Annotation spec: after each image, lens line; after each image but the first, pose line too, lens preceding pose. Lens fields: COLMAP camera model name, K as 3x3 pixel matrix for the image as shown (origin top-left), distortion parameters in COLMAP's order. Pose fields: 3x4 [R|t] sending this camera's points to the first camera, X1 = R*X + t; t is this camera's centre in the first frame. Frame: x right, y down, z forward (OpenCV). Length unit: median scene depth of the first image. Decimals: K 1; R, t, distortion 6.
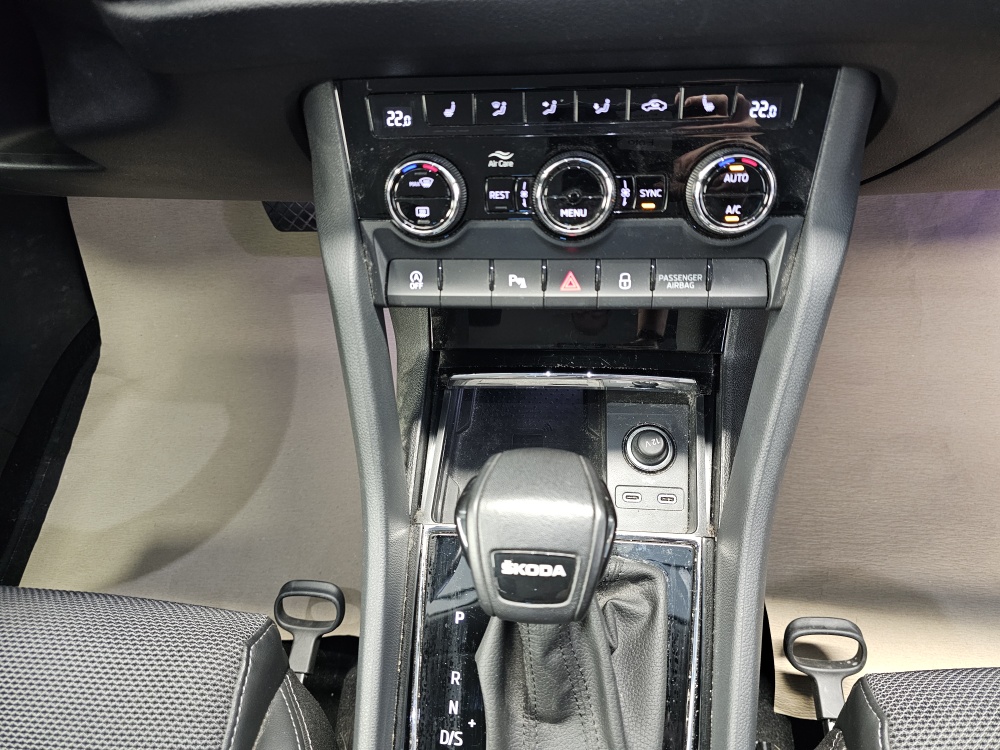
lens RADIAL K [[672.8, 0, 500.2], [0, 672.8, 371.3], [0, 0, 1]] dist [0.031812, -0.046880]
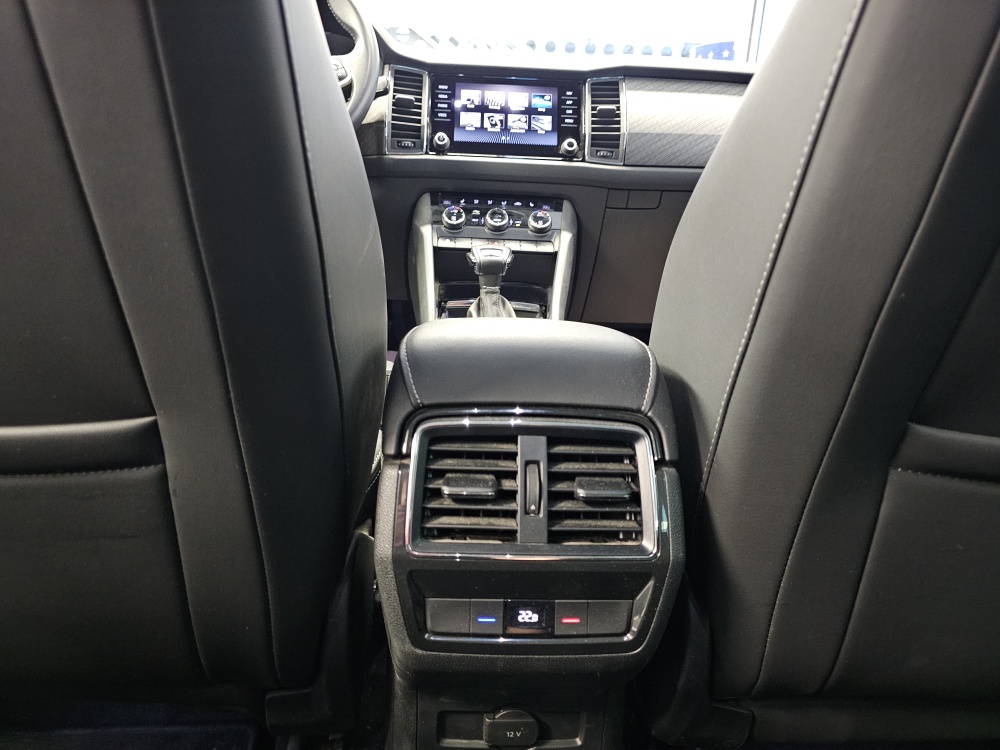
lens RADIAL K [[672.8, 0, 500.2], [0, 672.8, 371.3], [0, 0, 1]] dist [0.031812, -0.046880]
pose [[0.984499, 0.099751, 0.144264, -0.305843], [0.030873, 0.711123, -0.702390, 2.802648], [-0.172654, 0.695956, 0.697020, -0.912921]]
